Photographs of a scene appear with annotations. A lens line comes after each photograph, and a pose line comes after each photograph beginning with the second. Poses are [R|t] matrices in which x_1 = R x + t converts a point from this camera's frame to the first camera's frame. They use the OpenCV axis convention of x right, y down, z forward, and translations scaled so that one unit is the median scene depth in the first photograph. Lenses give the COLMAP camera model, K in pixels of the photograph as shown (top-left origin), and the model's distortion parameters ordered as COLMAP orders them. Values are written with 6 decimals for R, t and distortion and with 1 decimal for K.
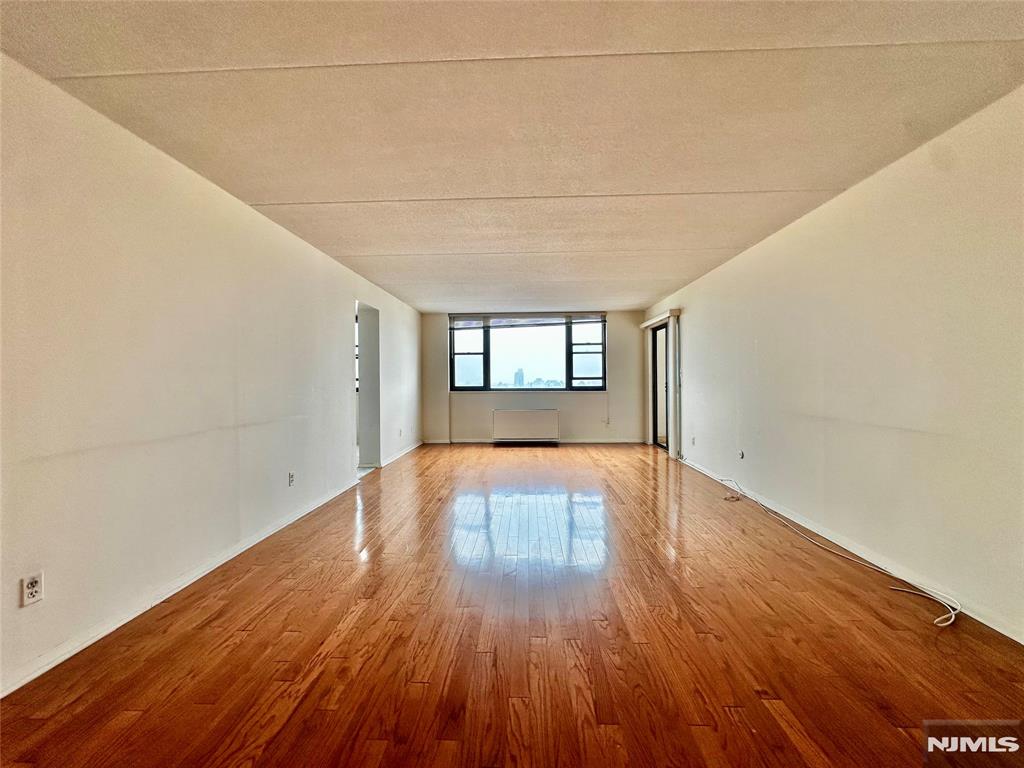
lens RADIAL K [[408.0, 0, 512.4], [0, 408.0, 378.8], [0, 0, 1]] dist [-0.004638, 0.000465]
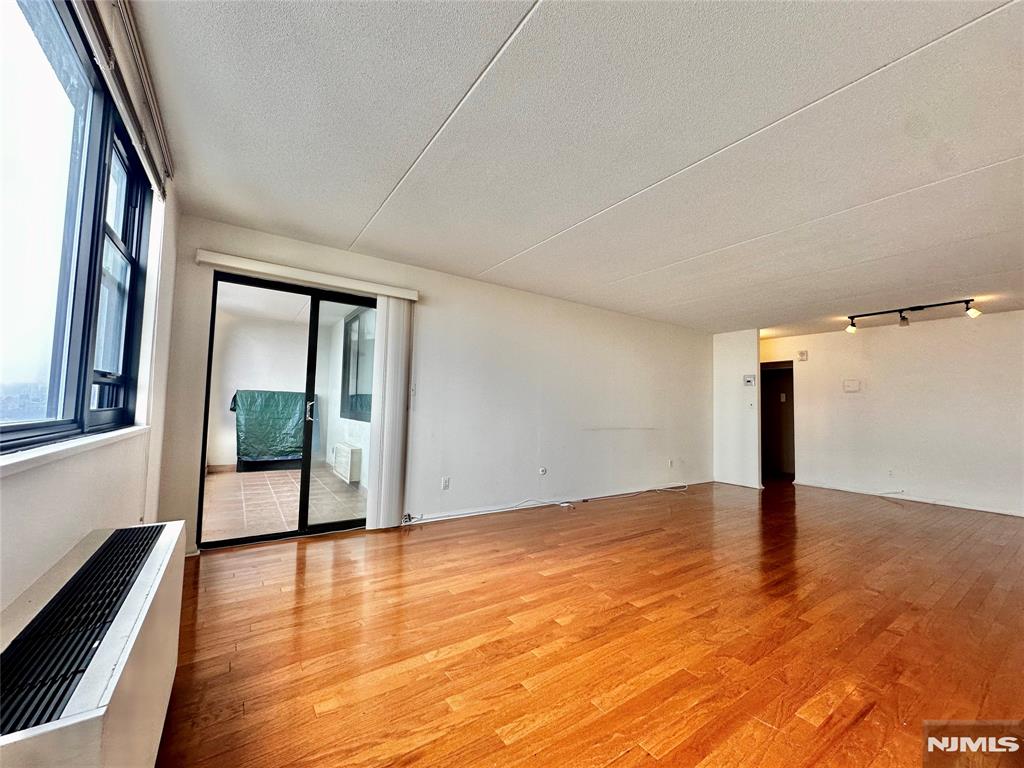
lens RADIAL K [[408.0, 0, 508.7], [0, 408.0, 388.0], [0, 0, 1]] dist [-0.004638, 0.000465]
pose [[-0.599998, 0.032276, 0.799350, -0.169350], [-0.026248, 0.997854, -0.059994, 0.013337], [-0.799571, -0.056977, -0.597863, 0.989320]]
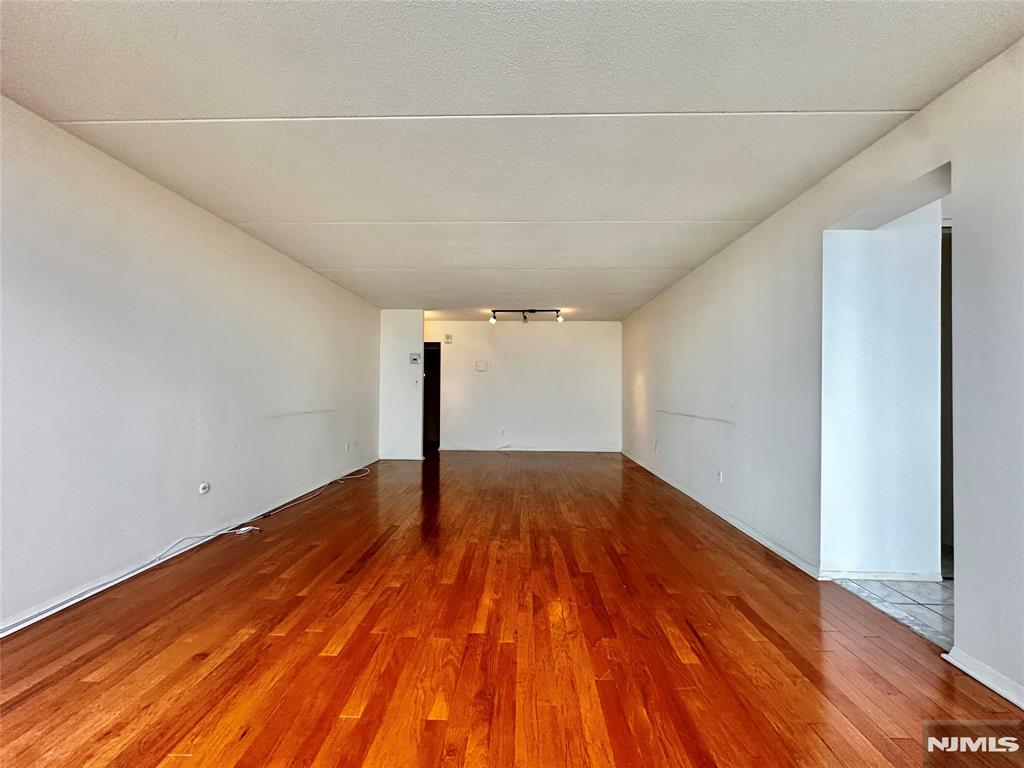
lens RADIAL K [[408.0, 0, 513.4], [0, 408.0, 386.6], [0, 0, 1]] dist [-0.004638, 0.000465]
pose [[-0.999735, 0.001372, -0.022978, 0.013652], [0.001723, 0.999882, -0.015250, 0.008556], [0.022954, -0.015285, -0.999620, 0.972112]]
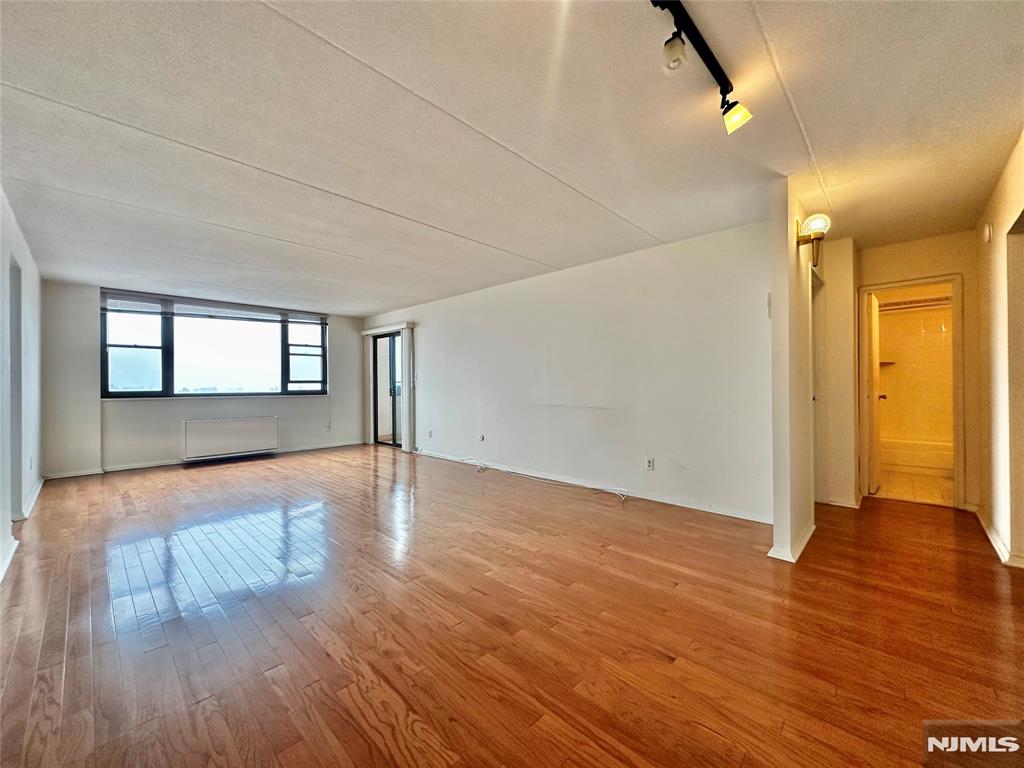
lens RADIAL K [[408.0, 0, 514.5], [0, 408.0, 381.0], [0, 0, 1]] dist [-0.004638, 0.000465]
pose [[0.654639, 0.010928, 0.755863, -0.221946], [-0.002367, 0.999920, -0.012406, 0.007312], [-0.755938, 0.006332, 0.654612, 0.014664]]
